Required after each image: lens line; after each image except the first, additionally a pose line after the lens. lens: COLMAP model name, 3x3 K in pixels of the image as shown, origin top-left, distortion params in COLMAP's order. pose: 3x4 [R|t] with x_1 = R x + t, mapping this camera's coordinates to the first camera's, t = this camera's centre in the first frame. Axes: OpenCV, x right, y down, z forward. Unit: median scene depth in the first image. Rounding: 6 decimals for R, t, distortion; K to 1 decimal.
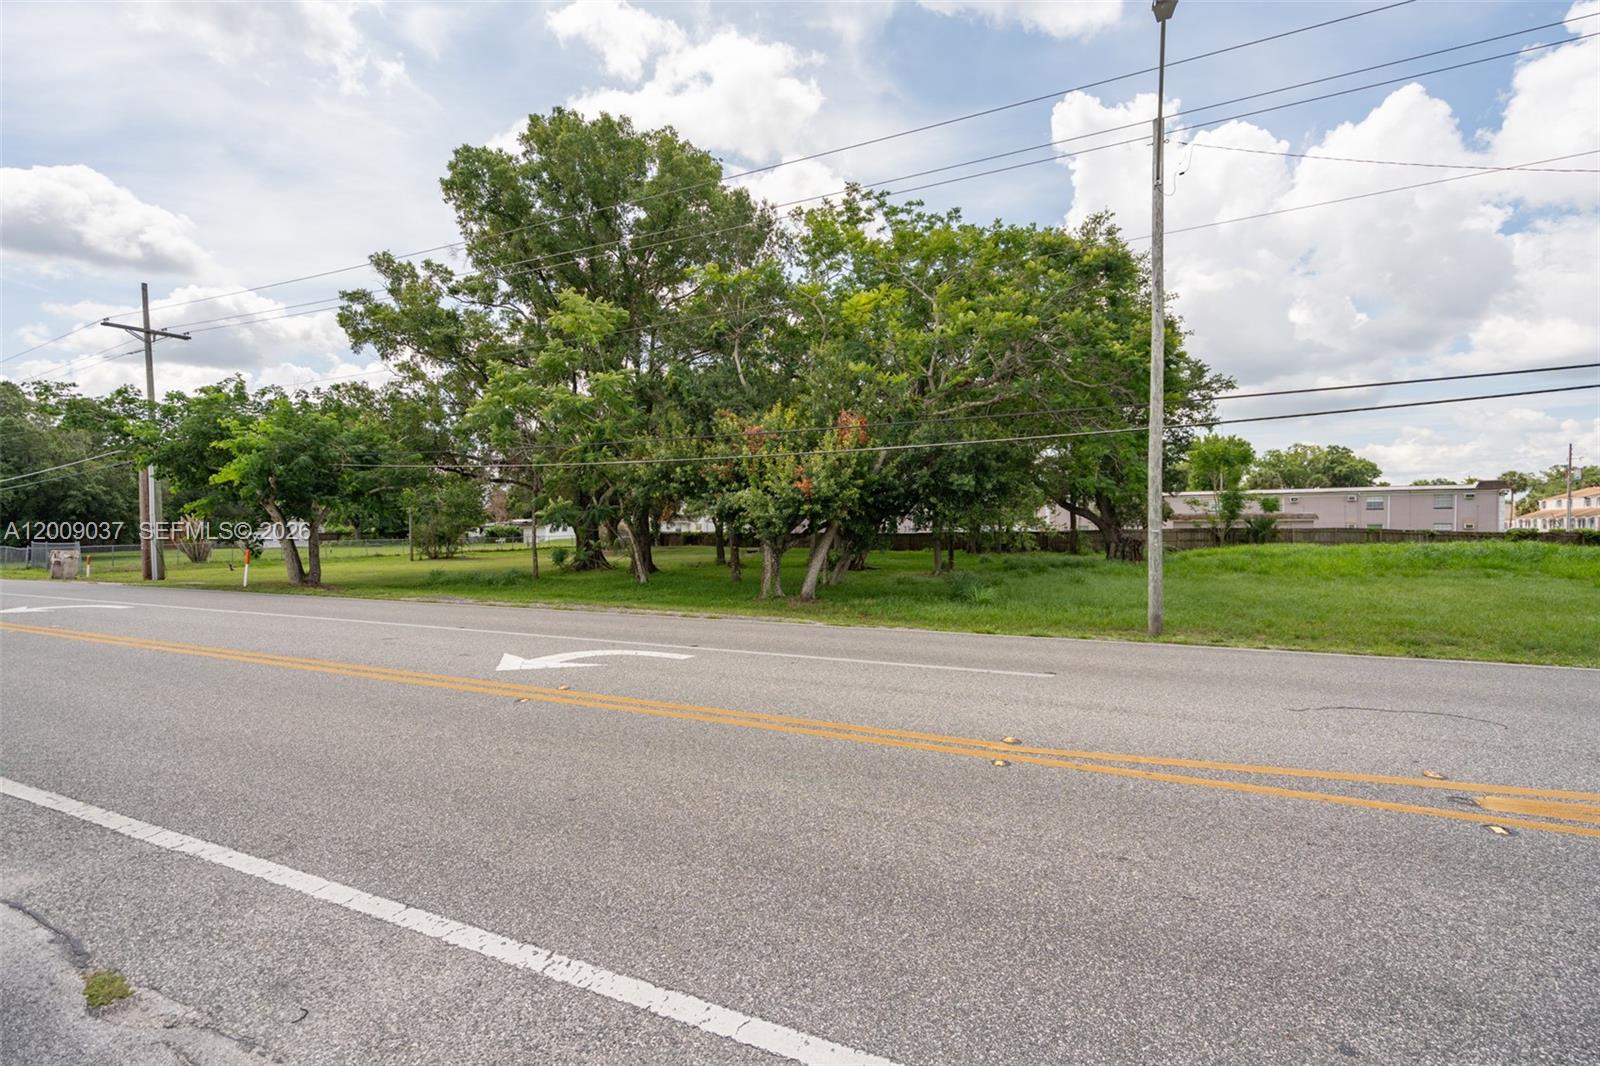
lens RADIAL K [[730.2, 0, 791.2], [0, 730.2, 517.8], [0, 0, 1]] dist [0.005272, 0.001150]
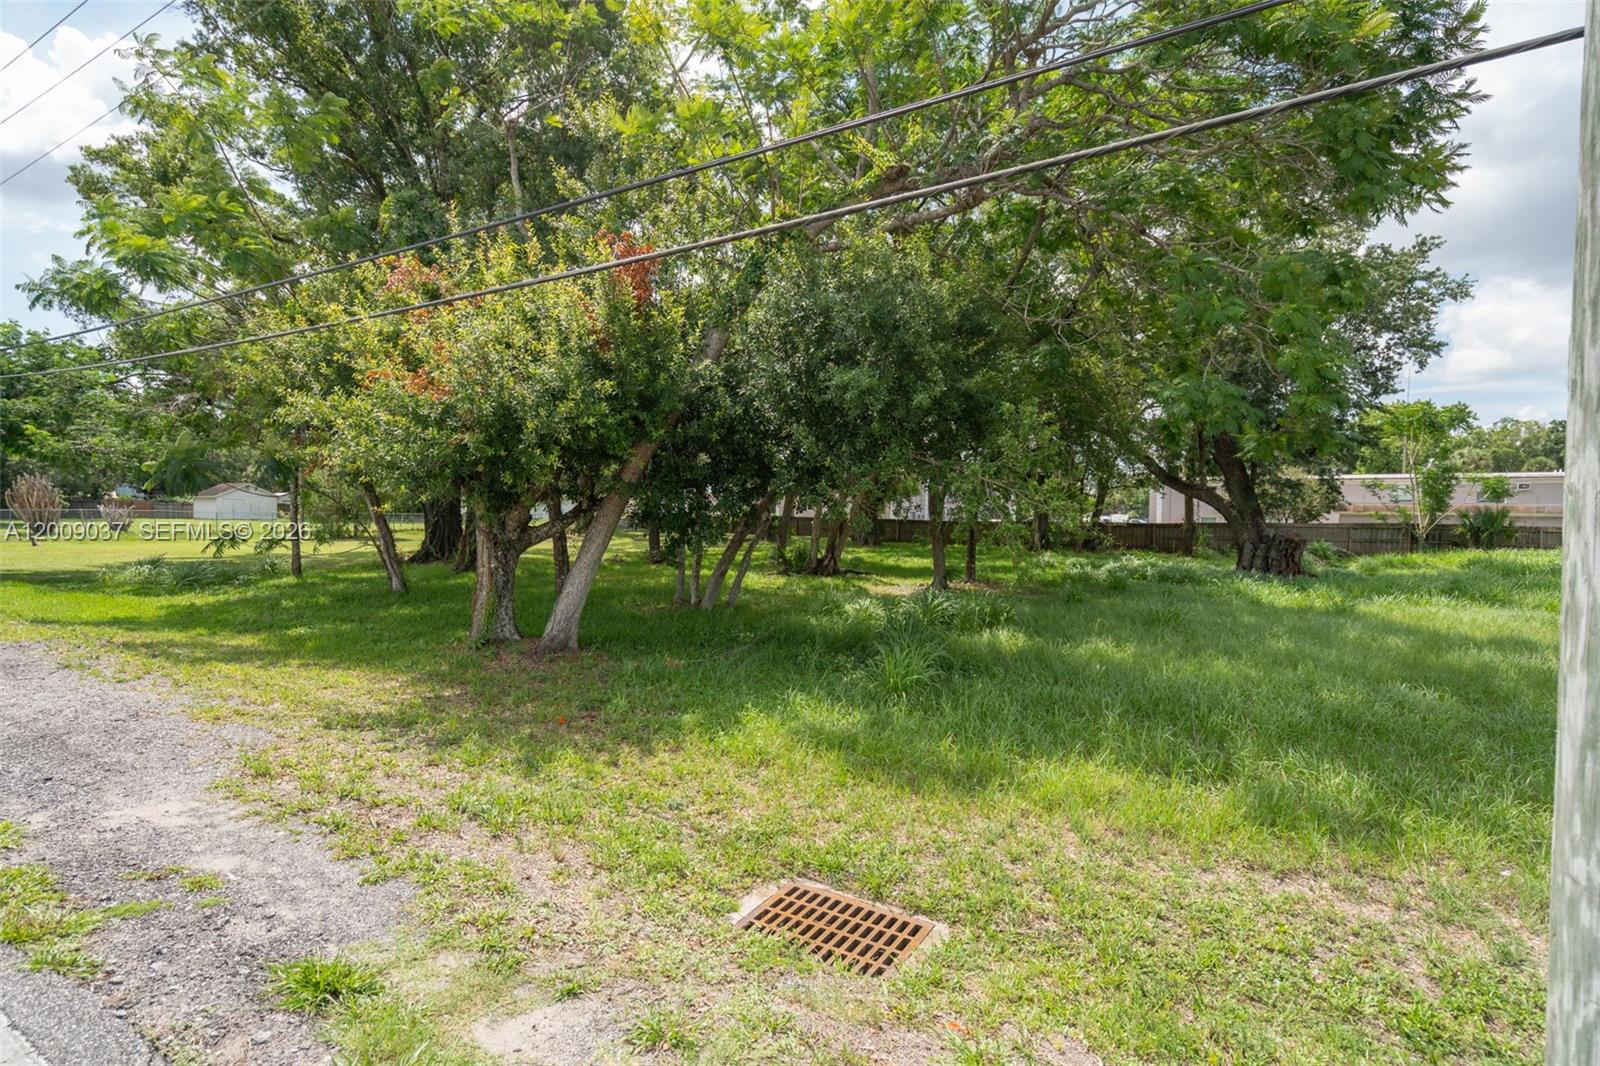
lens RADIAL K [[783.4, 0, 795.2], [0, 783.4, 522.4], [0, 0, 1]] dist [0.006353, 0.001459]
pose [[0.993821, 0.023764, -0.108425, 0.098168], [-0.021023, 0.999432, 0.026353, 0.005671], [0.108989, -0.023911, 0.993755, 0.225168]]
